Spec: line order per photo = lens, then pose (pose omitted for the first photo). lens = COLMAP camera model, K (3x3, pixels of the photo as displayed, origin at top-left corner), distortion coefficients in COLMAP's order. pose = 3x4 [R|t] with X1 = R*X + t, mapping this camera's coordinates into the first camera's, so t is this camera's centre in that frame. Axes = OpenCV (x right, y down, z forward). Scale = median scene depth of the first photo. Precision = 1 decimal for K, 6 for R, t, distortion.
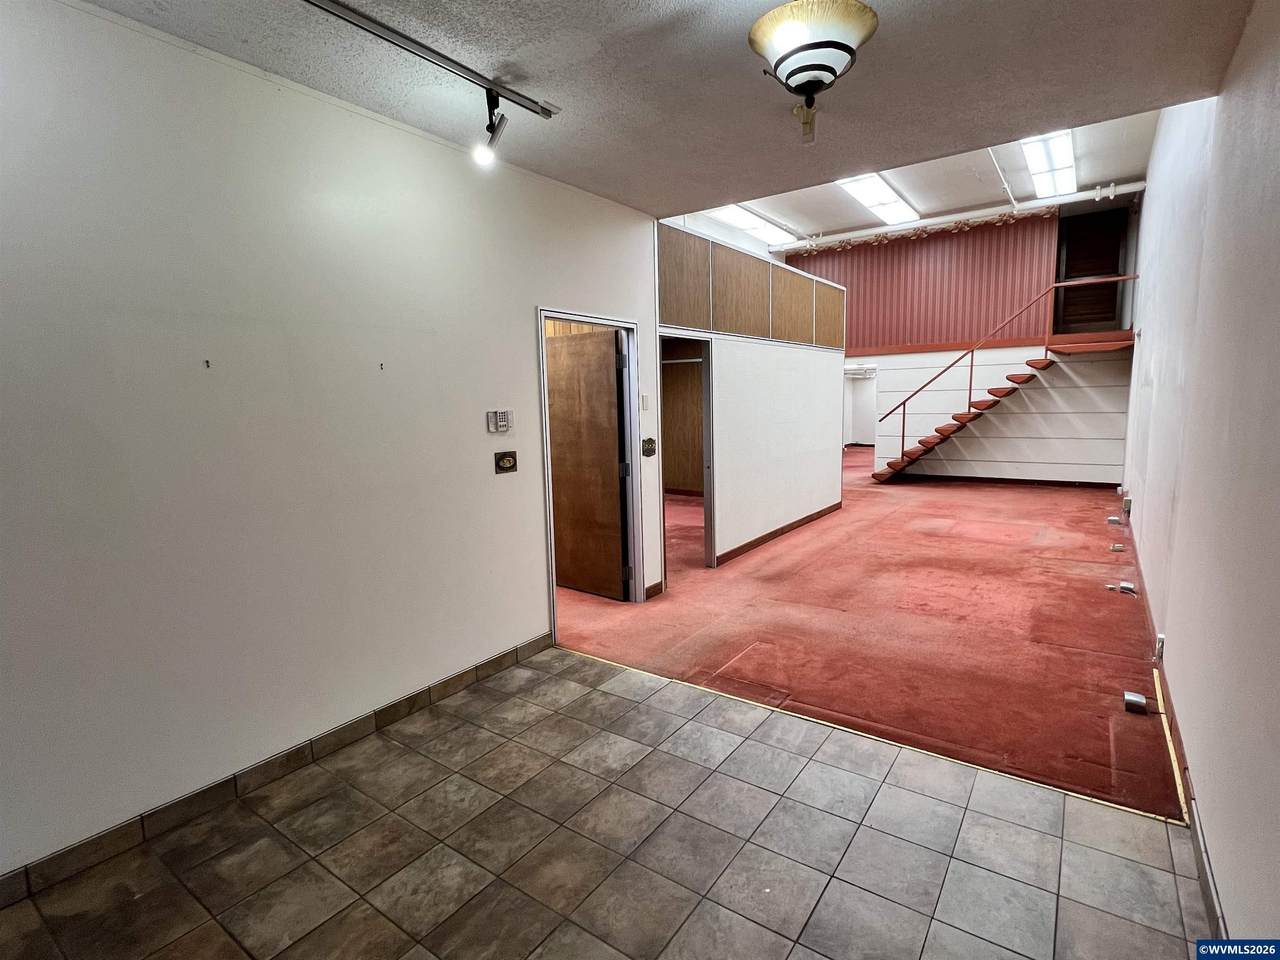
lens RADIAL K [[632.8, 0, 640.4], [0, 632.8, 481.3], [0, 0, 1]] dist [0.000523, 0.000022]
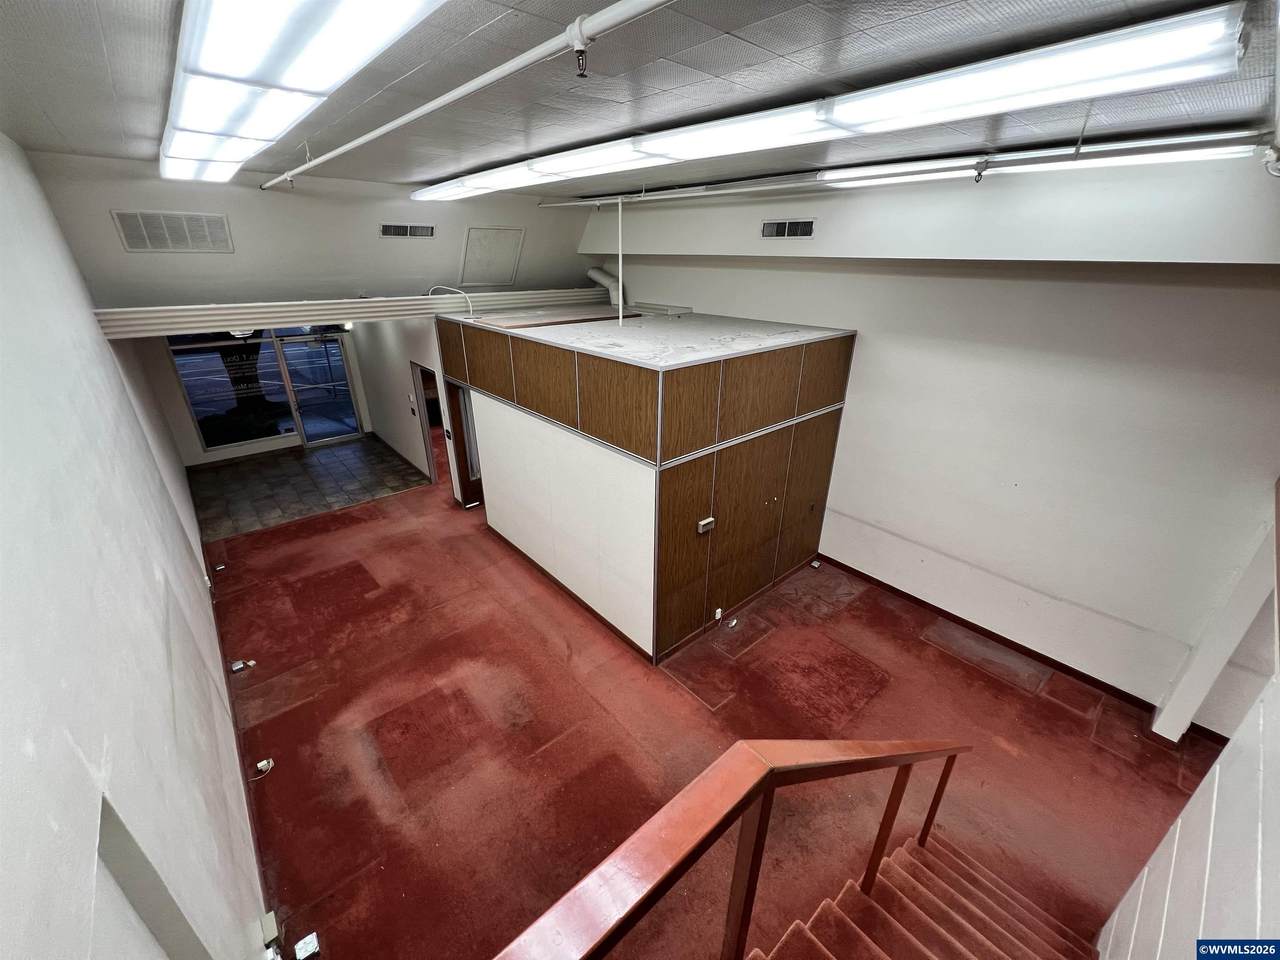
lens RADIAL K [[508.4, 0, 640.1], [0, 508.4, 479.0], [0, 0, 1]] dist [-0.000823, -0.000076]
pose [[-0.225769, 0.418731, -0.879598, 1.842175], [-0.128180, 0.882292, 0.452914, -1.008270], [0.965711, 0.215001, -0.145522, 2.563400]]
